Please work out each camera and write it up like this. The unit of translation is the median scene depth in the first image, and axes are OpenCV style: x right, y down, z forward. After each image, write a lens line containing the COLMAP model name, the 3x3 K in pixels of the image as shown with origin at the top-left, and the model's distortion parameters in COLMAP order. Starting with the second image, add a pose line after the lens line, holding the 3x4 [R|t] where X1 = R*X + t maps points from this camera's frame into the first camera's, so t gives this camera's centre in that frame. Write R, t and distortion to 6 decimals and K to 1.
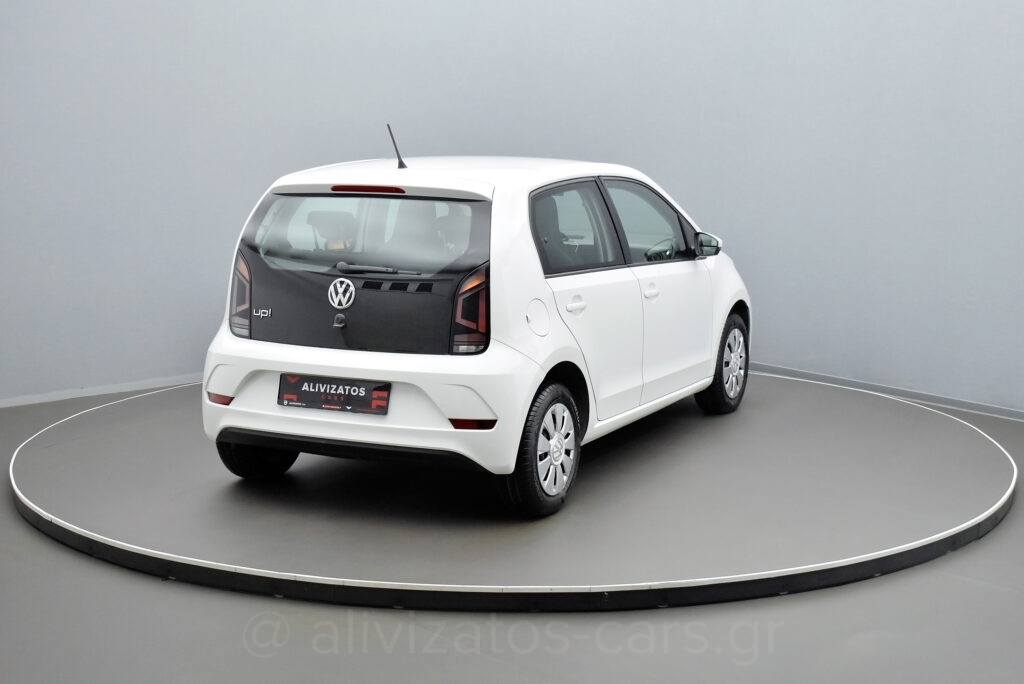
lens RADIAL K [[1579.0, 0, 506.2], [0, 1579.0, 340.9], [0, 0, 1]] dist [0.012429, 0.000000]
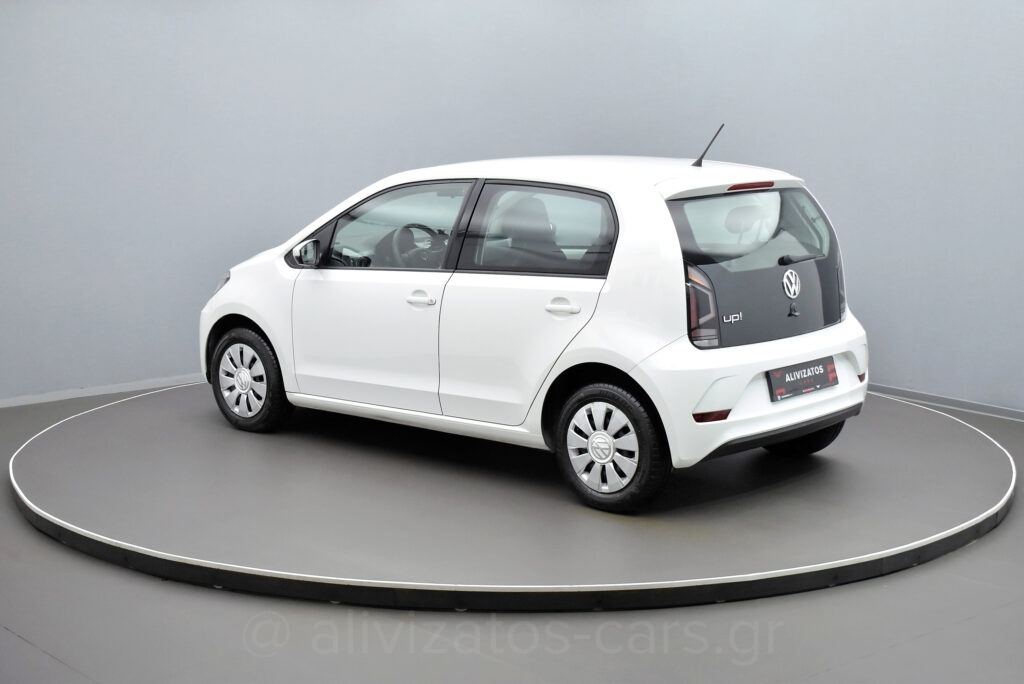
lens RADIAL K [[1579.0, 0, 513.8], [0, 1579.0, 347.8], [0, 0, 1]] dist [0.012429, 0.000000]
pose [[0.276918, -0.154812, 0.948340, -1.151057], [0.150240, 0.981773, 0.116400, -0.137303], [-0.949076, 0.110245, 0.295130, 0.858588]]
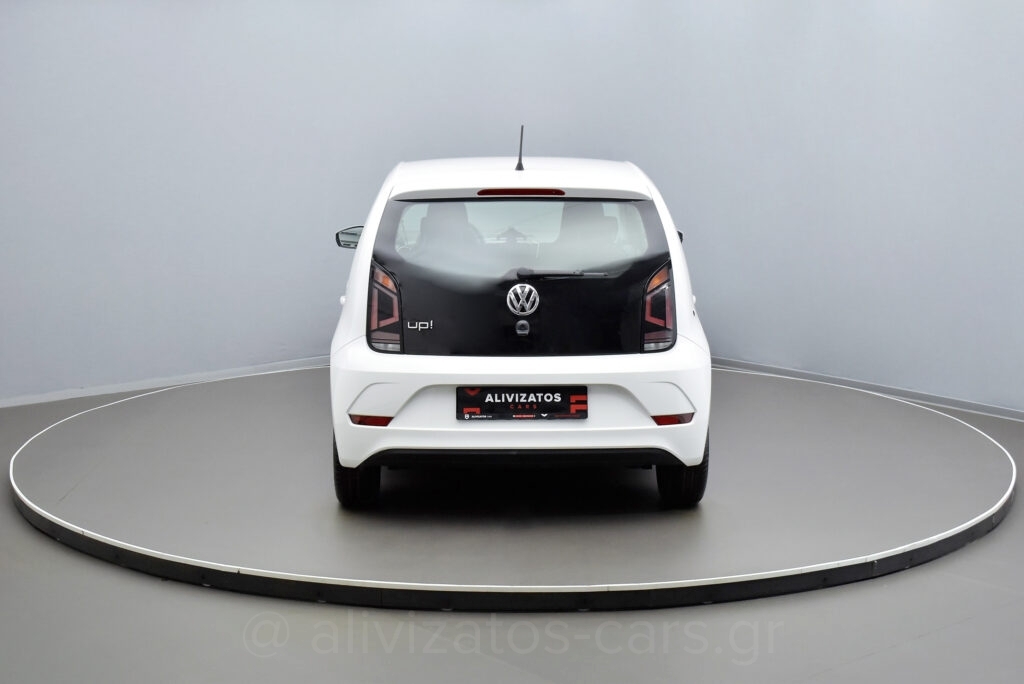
lens RADIAL K [[1579.0, 0, 513.6], [0, 1579.0, 333.0], [0, 0, 1]] dist [0.012429, 0.000000]
pose [[0.889399, -0.067429, 0.452131, -0.544978], [0.069015, 0.997531, 0.013006, -0.022104], [-0.451891, 0.019636, 0.891857, 0.131125]]
